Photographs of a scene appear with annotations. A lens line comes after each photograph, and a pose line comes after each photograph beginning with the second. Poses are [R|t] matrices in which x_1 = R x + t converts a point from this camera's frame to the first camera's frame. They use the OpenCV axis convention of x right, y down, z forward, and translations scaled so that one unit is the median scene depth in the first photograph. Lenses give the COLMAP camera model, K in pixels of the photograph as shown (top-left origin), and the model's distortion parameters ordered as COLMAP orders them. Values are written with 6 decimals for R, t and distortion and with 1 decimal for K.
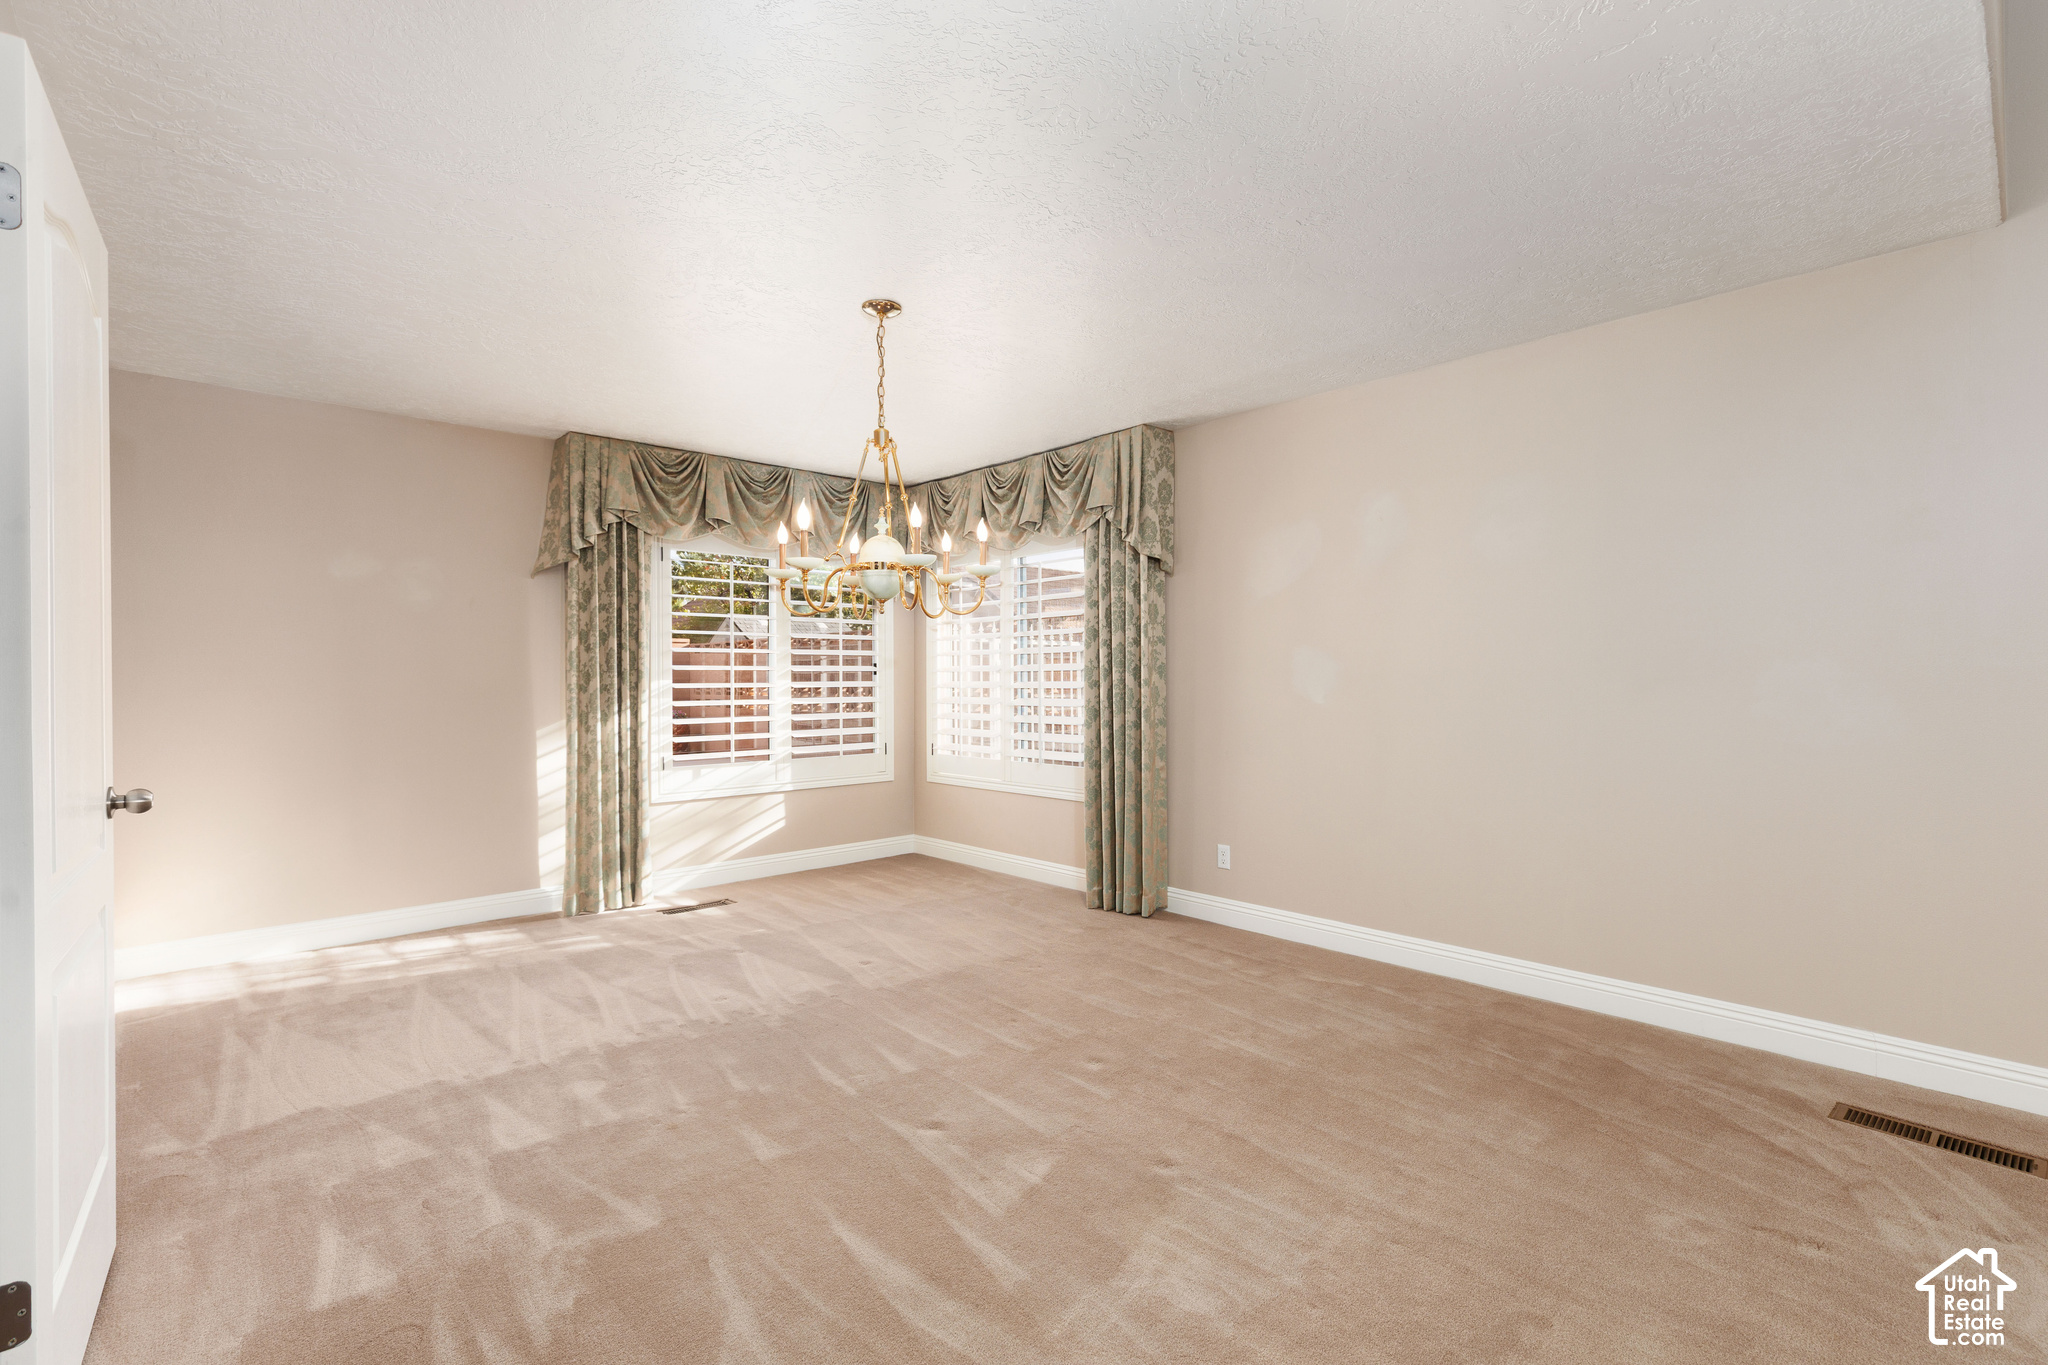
lens RADIAL K [[917.6, 0, 1024.8], [0, 917.6, 685.7], [0, 0, 1]] dist [0.010037, -0.001586]
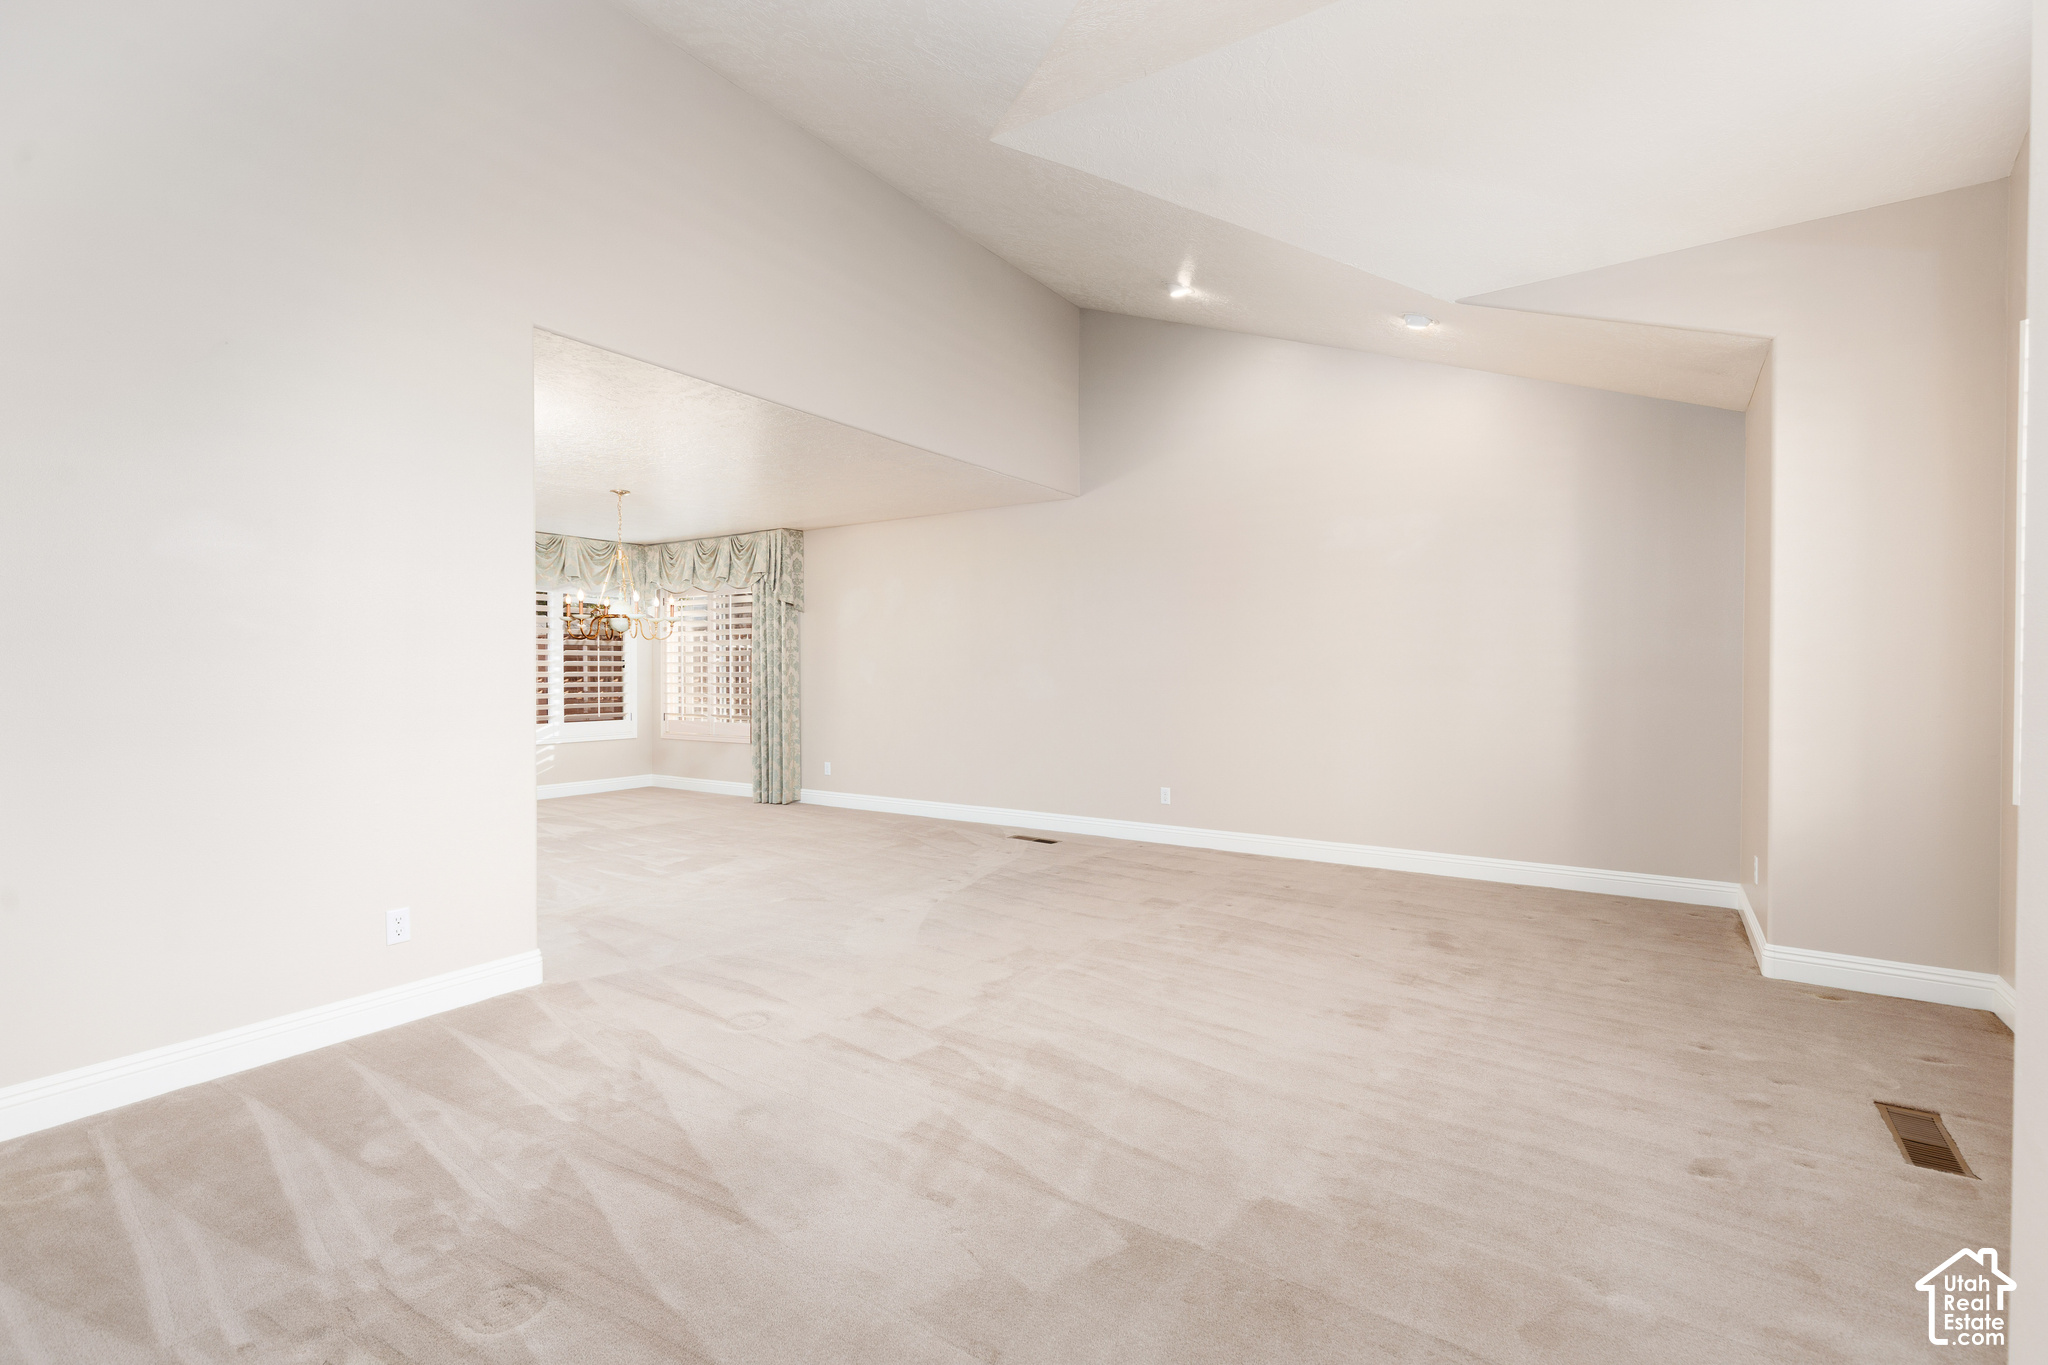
lens RADIAL K [[917.6, 0, 1026.3], [0, 917.6, 675.6], [0, 0, 1]] dist [0.010037, -0.001586]
pose [[0.972071, 0.000774, 0.234684, 0.163584], [-0.000324, 0.999998, -0.001953, 0.005101], [-0.234685, 0.001823, 0.972070, -0.809382]]
